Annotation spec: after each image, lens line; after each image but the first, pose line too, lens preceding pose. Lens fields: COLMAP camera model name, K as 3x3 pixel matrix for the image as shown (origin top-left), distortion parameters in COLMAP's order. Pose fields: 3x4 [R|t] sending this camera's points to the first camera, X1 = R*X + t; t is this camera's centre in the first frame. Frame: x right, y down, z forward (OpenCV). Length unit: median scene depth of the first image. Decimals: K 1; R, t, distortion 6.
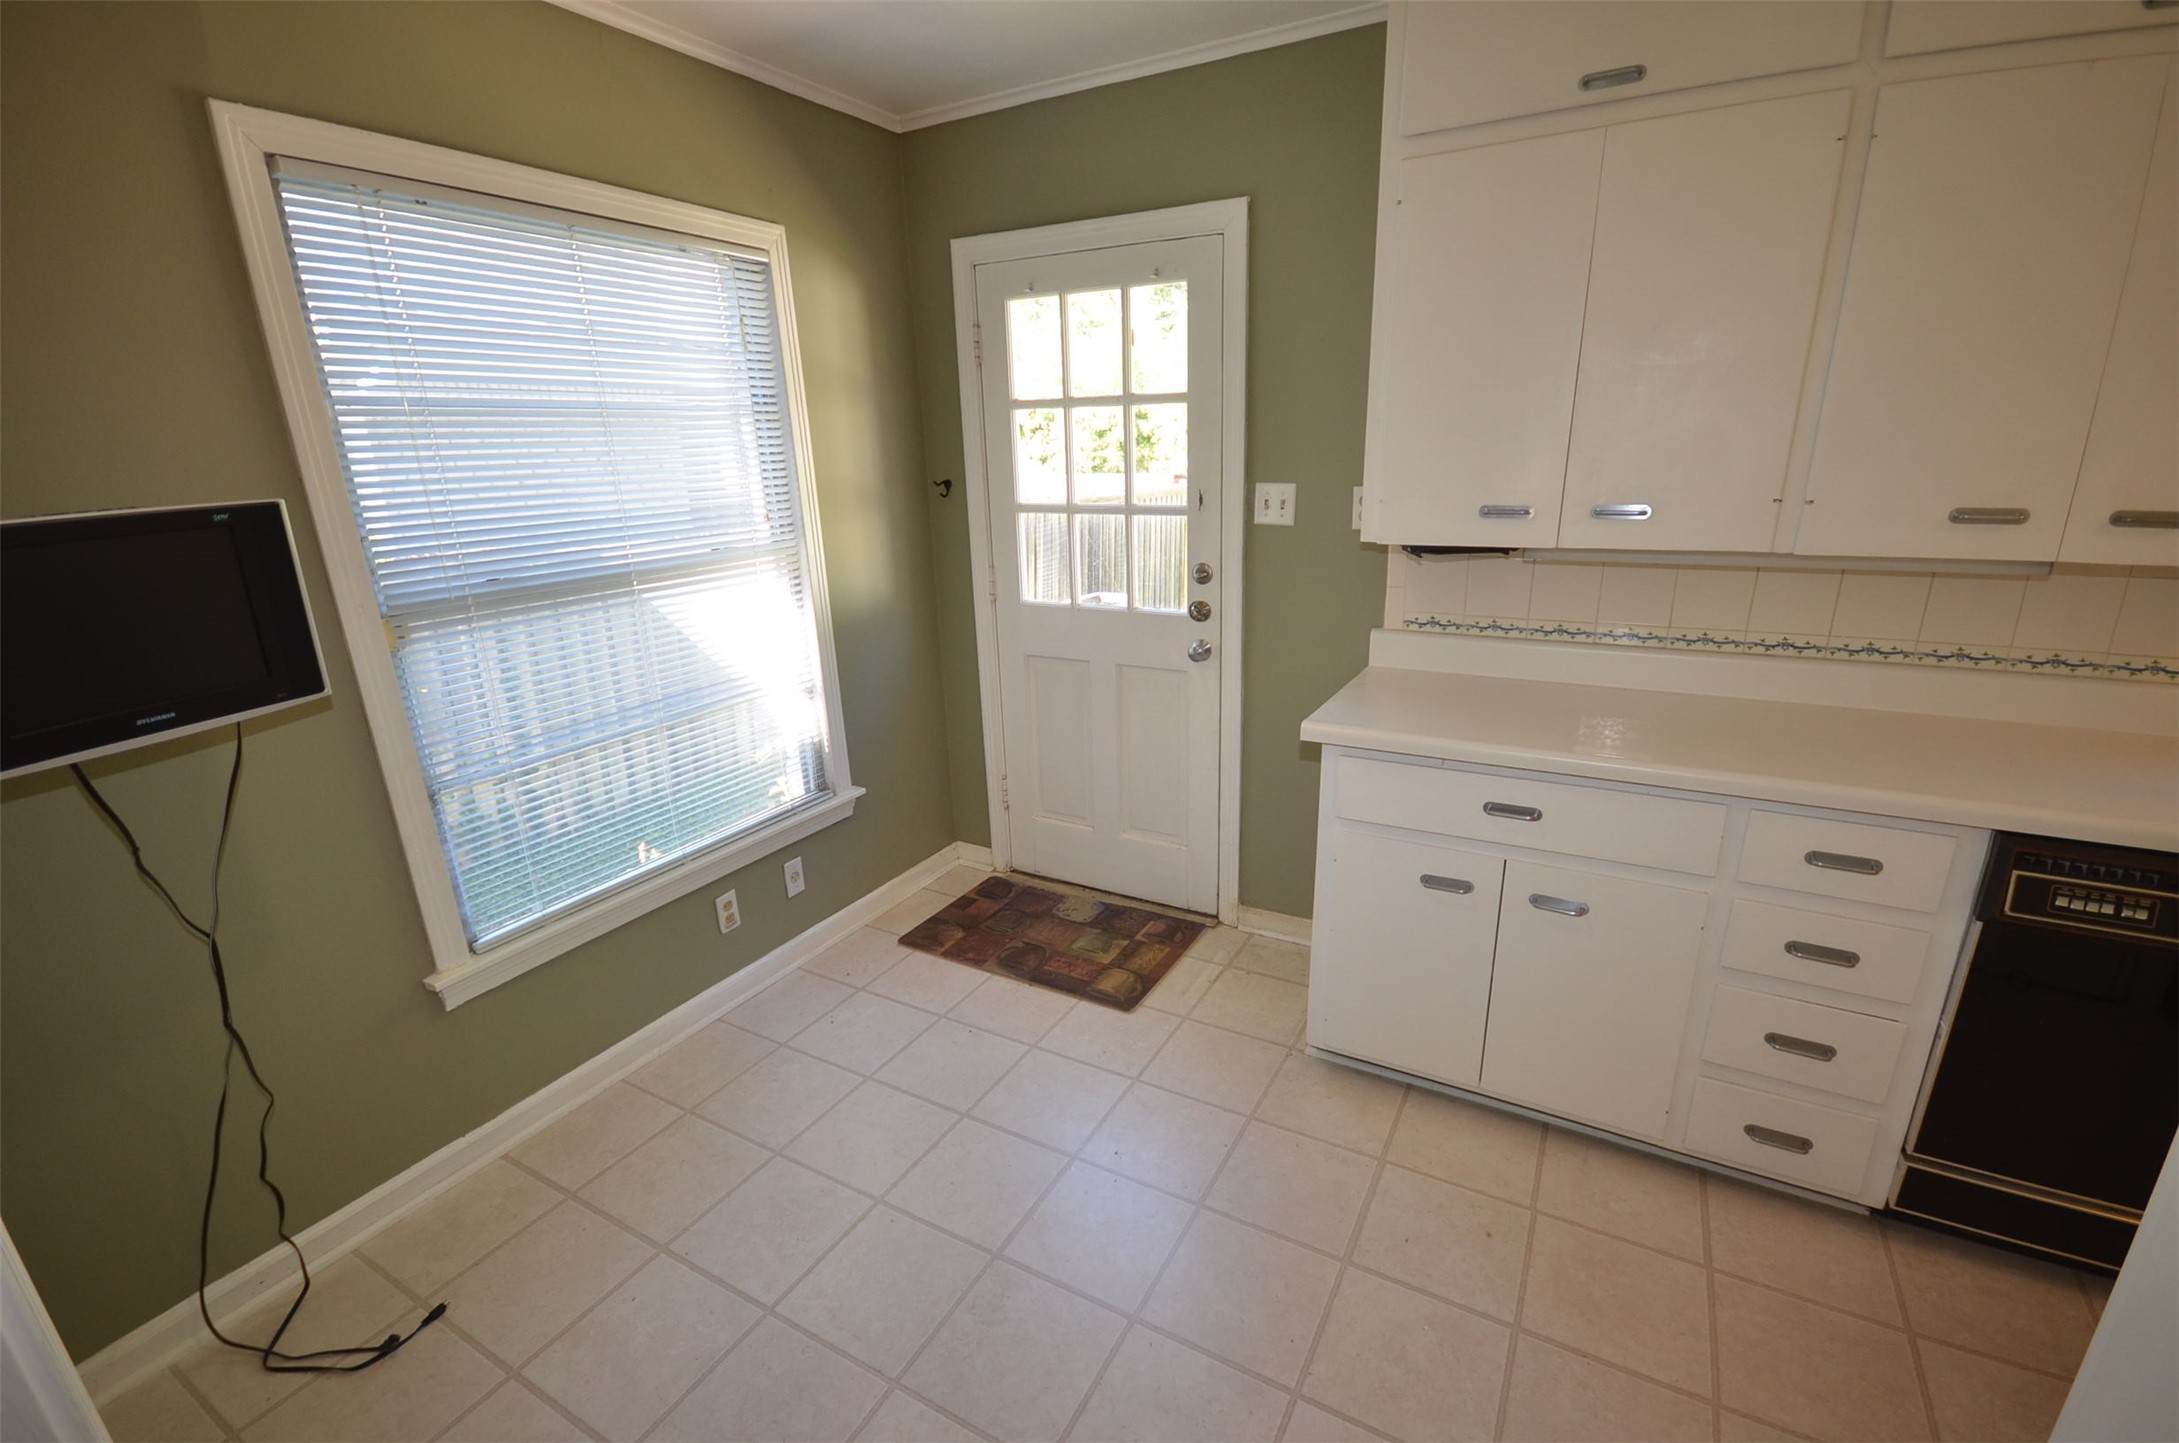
lens RADIAL K [[949.0, 0, 1086.3], [0, 949.0, 742.0], [0, 0, 1]] dist [0.004255, -0.009396]
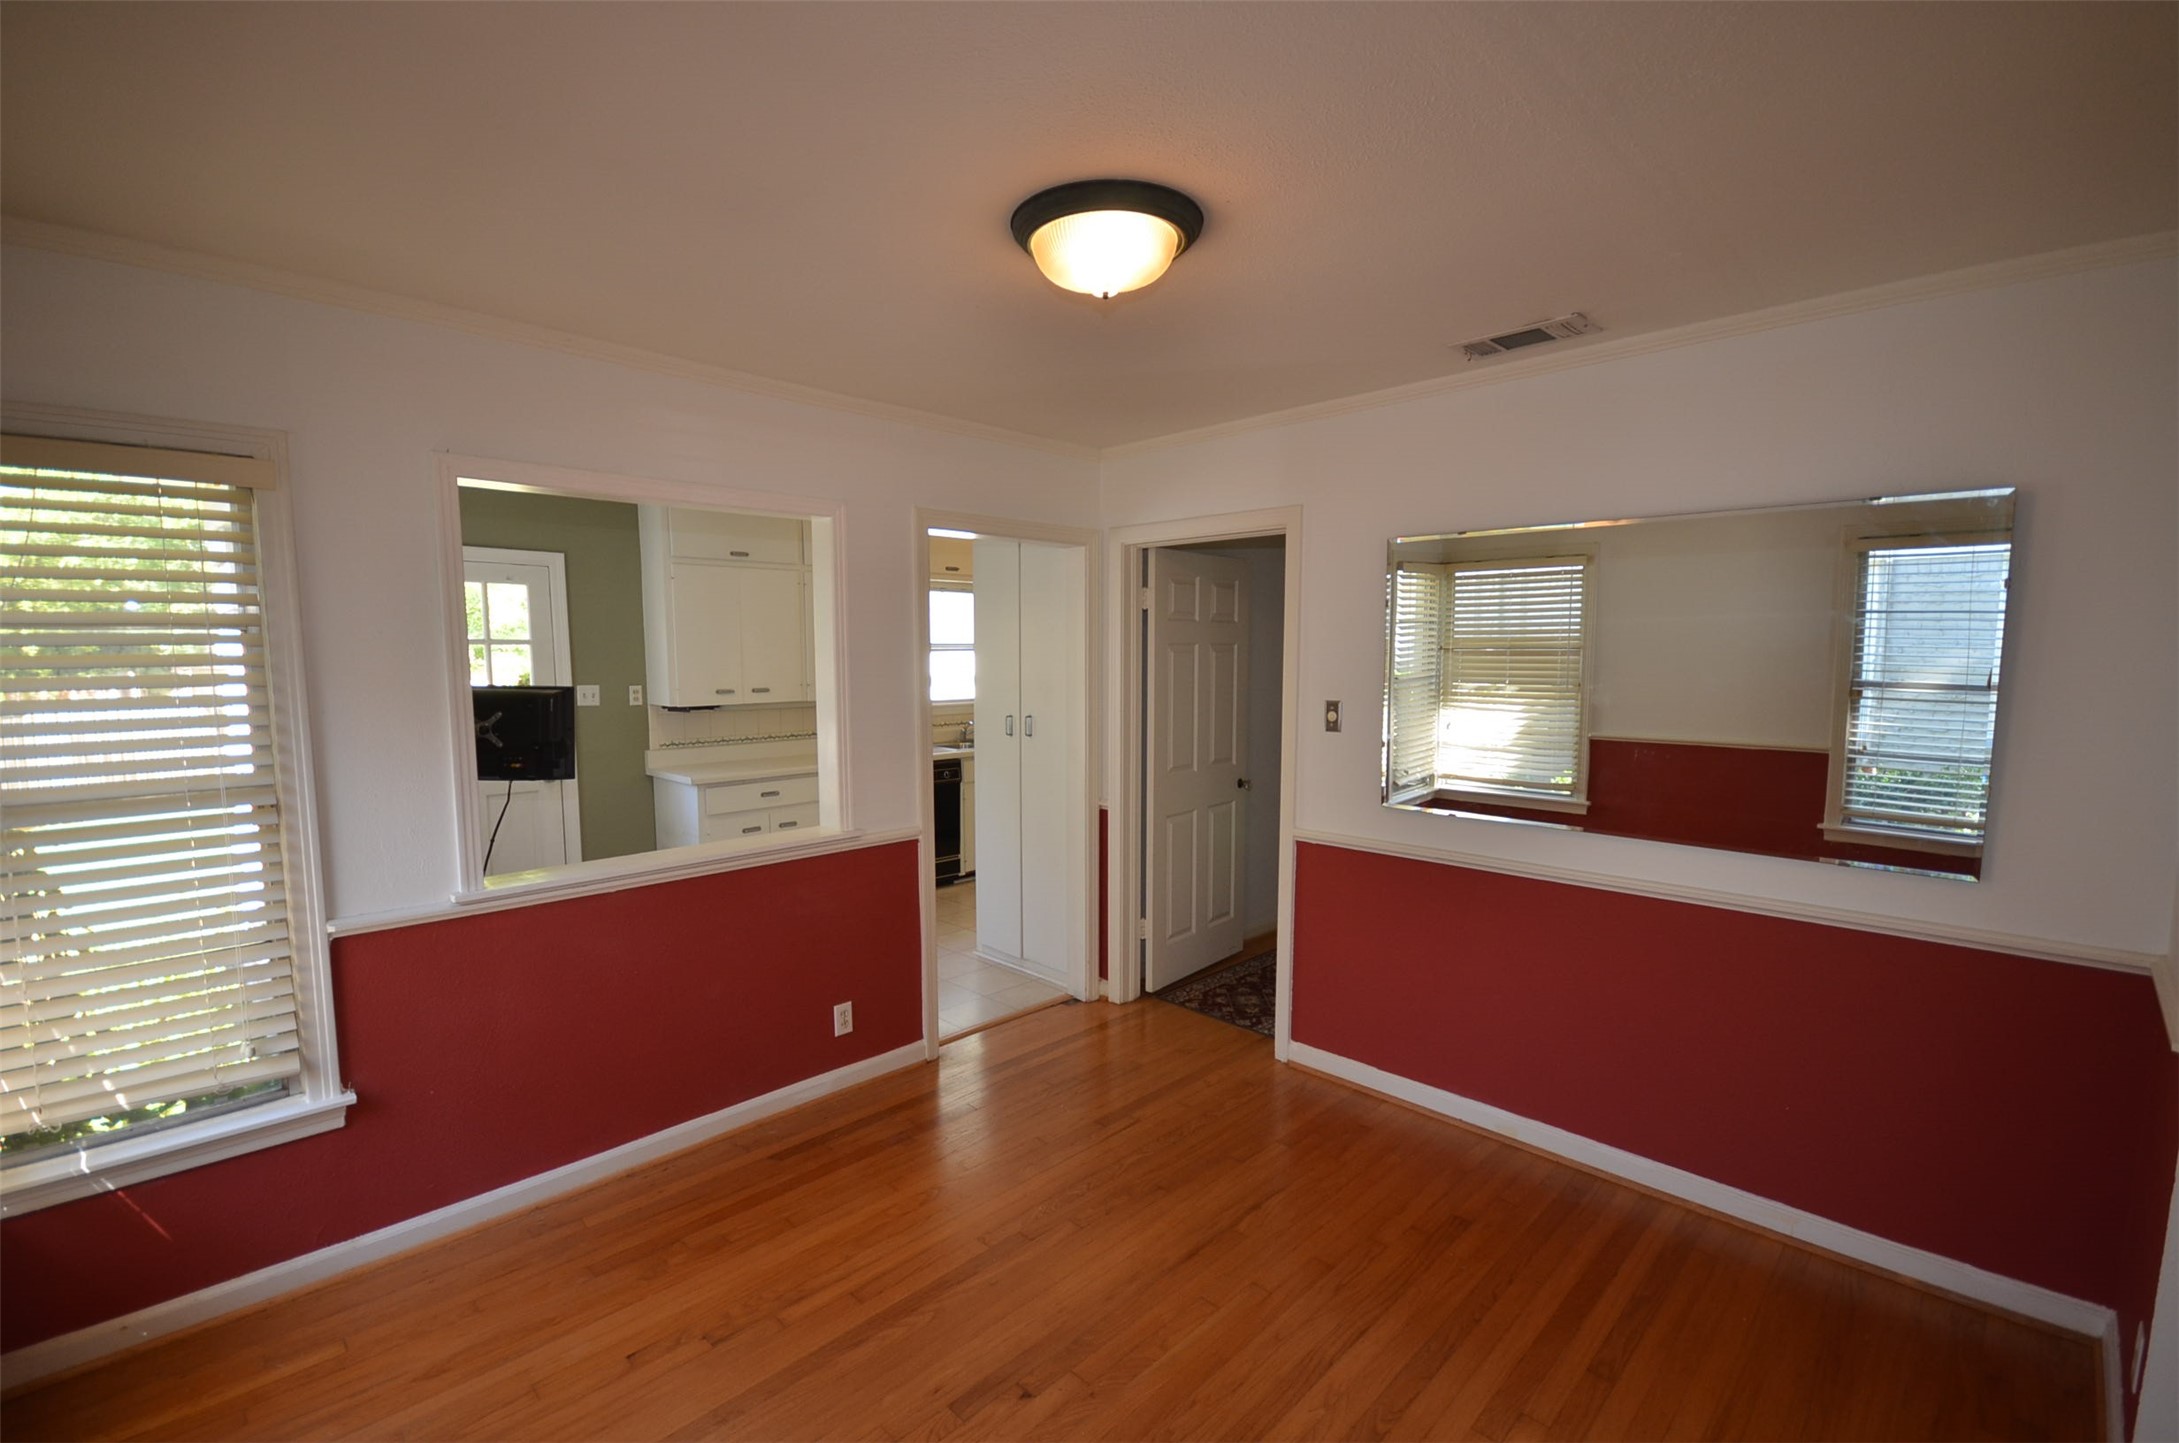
lens RADIAL K [[949.0, 0, 1086.3], [0, 949.0, 742.0], [0, 0, 1]] dist [0.004255, -0.009396]
pose [[0.264640, -0.064203, 0.962208, -1.442821], [0.286514, 0.957960, -0.014881, 0.171300], [-0.920801, 0.279624, 0.271910, -0.474813]]
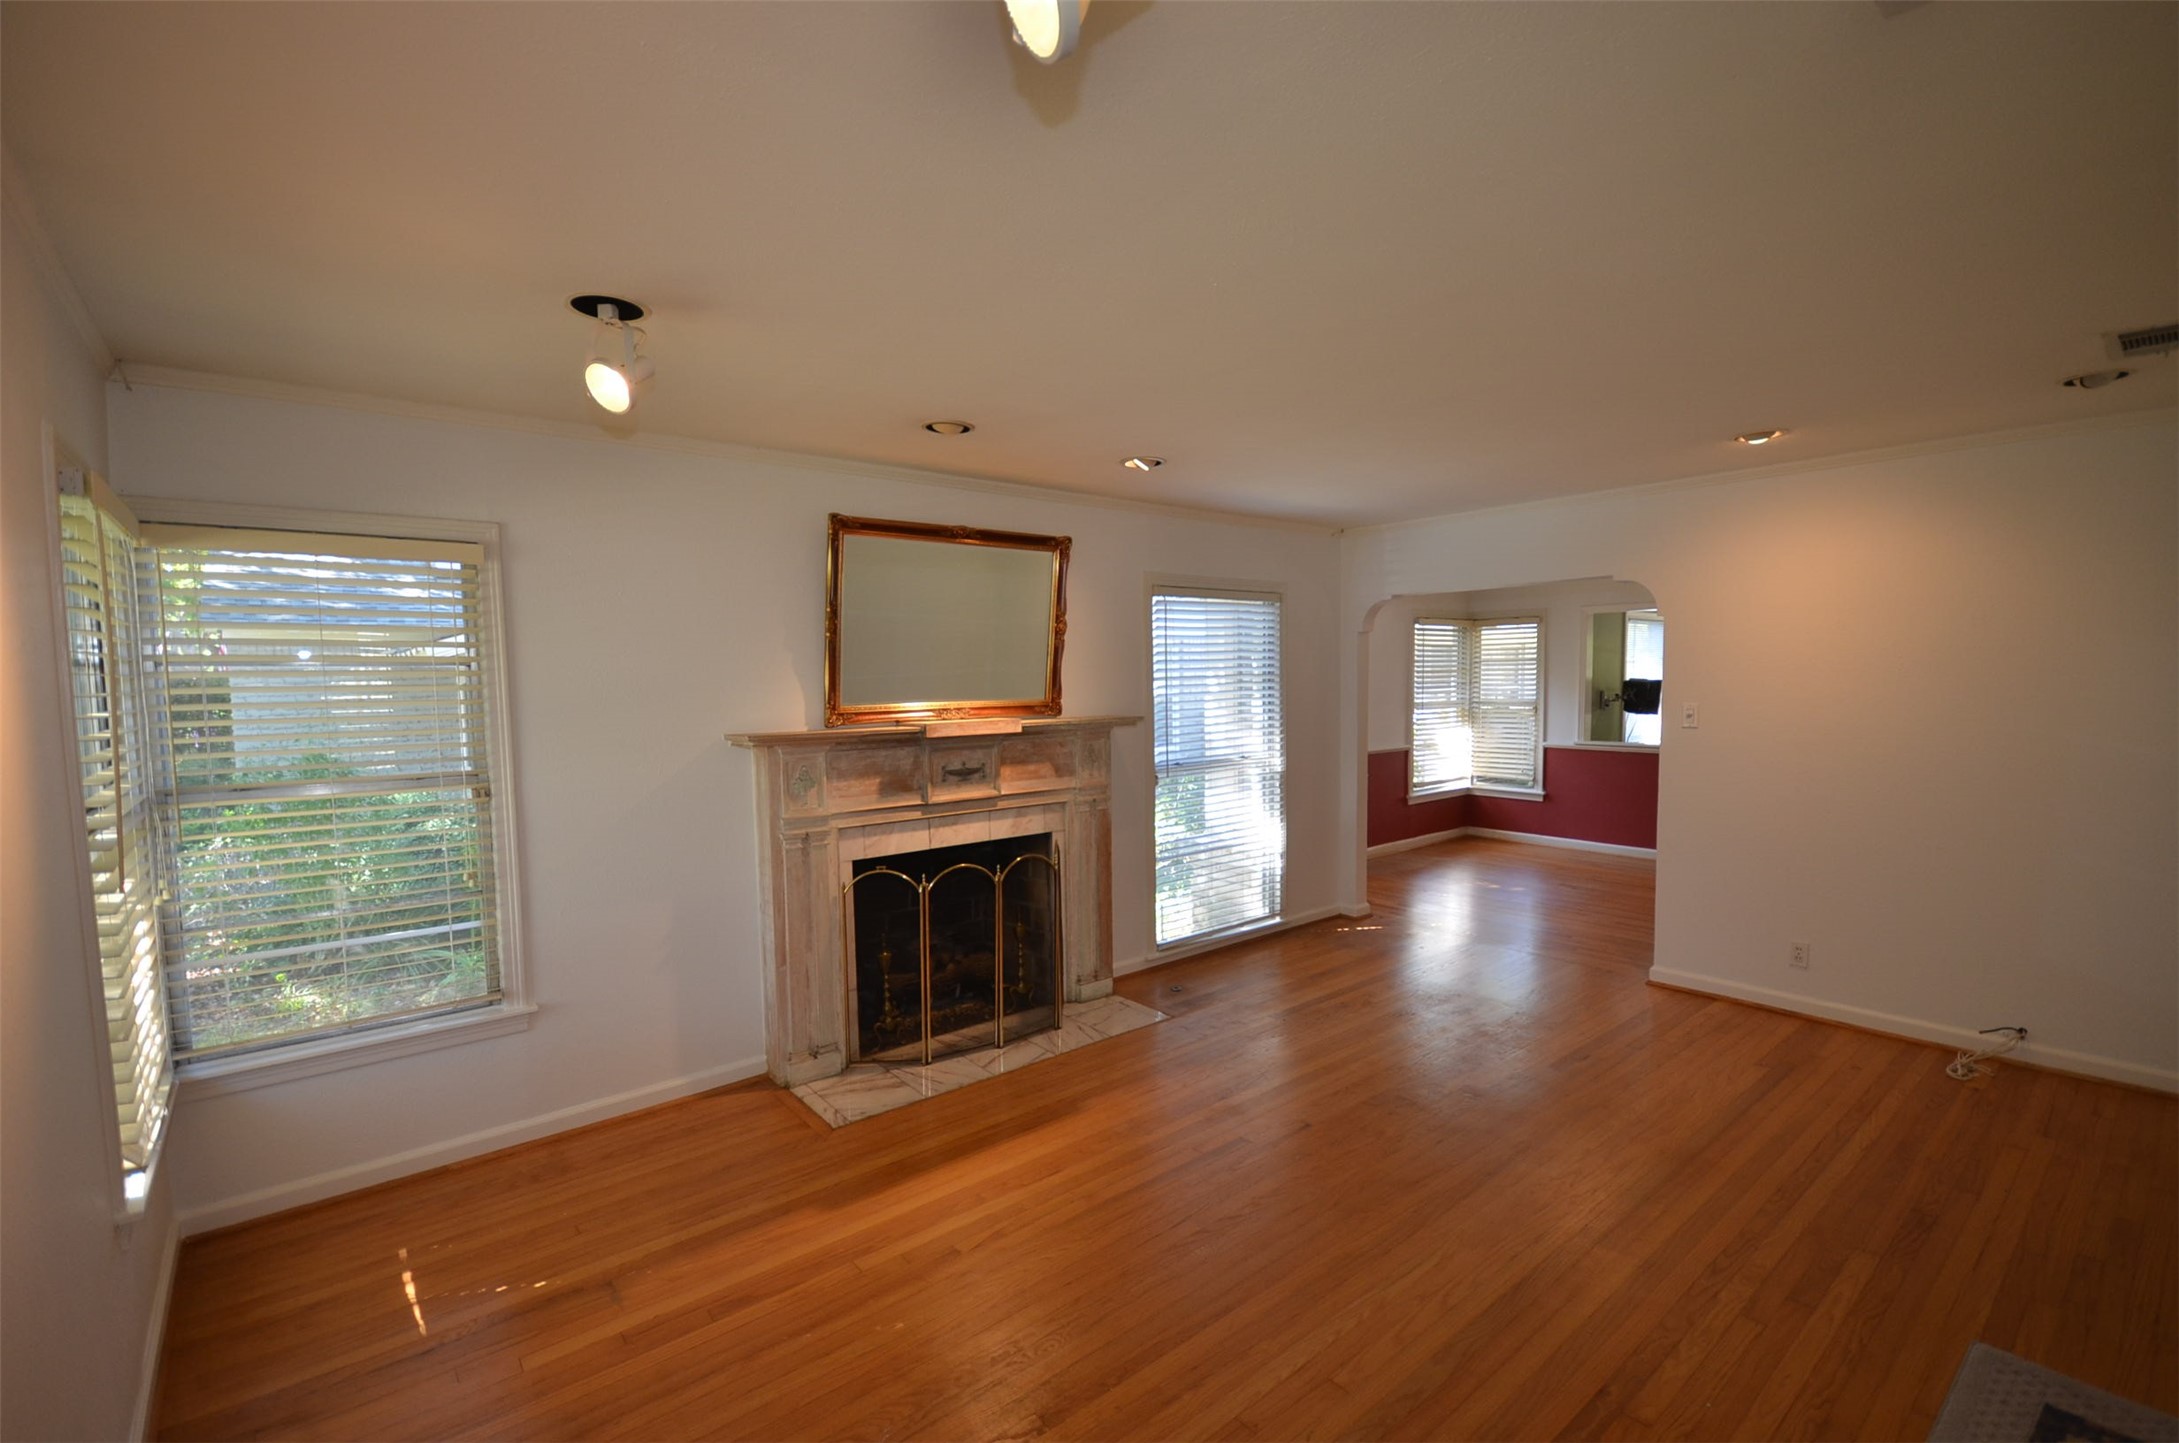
lens RADIAL K [[949.0, 0, 1086.3], [0, 949.0, 742.0], [0, 0, 1]] dist [0.004255, -0.009396]
pose [[0.933112, 0.045628, -0.356679, -1.087944], [-0.125918, 0.970575, -0.205254, 0.952495], [0.336818, 0.236438, 0.911400, -2.916871]]
